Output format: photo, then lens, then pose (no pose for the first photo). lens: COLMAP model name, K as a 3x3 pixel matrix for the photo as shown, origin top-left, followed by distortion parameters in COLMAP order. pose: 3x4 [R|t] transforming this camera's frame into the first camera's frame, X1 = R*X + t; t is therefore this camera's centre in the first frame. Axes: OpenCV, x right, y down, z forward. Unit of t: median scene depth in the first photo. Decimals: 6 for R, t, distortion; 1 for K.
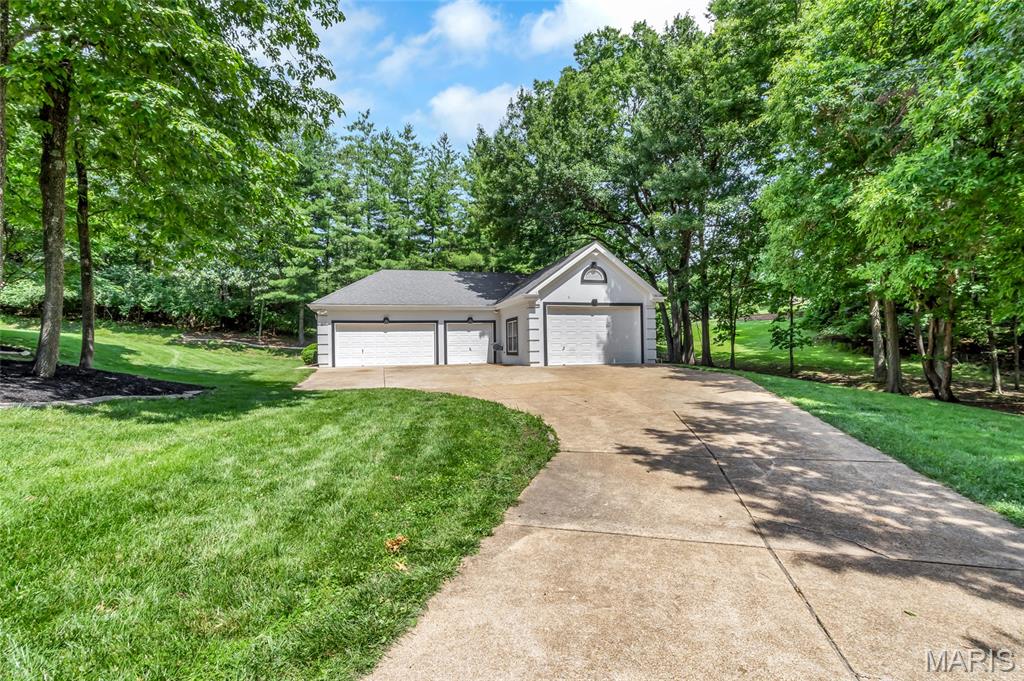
lens RADIAL K [[480.1, 0, 514.7], [0, 480.1, 340.6], [0, 0, 1]] dist [-0.004928, 0.002187]
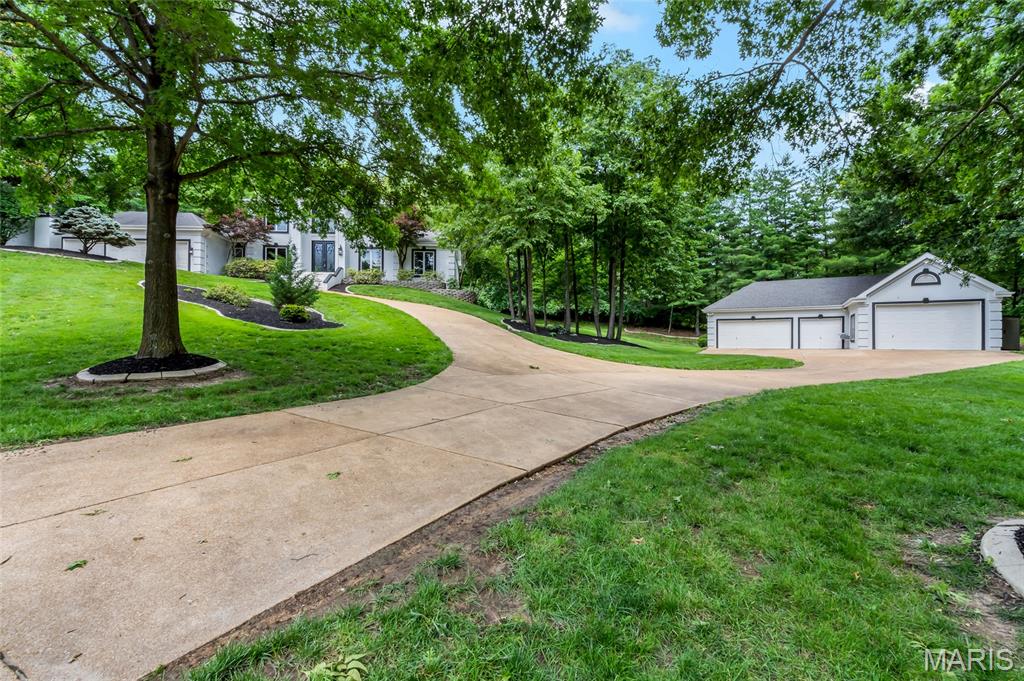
lens RADIAL K [[480.1, 0, 514.2], [0, 480.1, 339.9], [0, 0, 1]] dist [-0.004928, 0.002187]
pose [[0.709117, 0.009160, -0.705032, 0.194633], [-0.007050, 0.999958, 0.005901, 0.016458], [0.705056, 0.000786, 0.709151, -0.440523]]
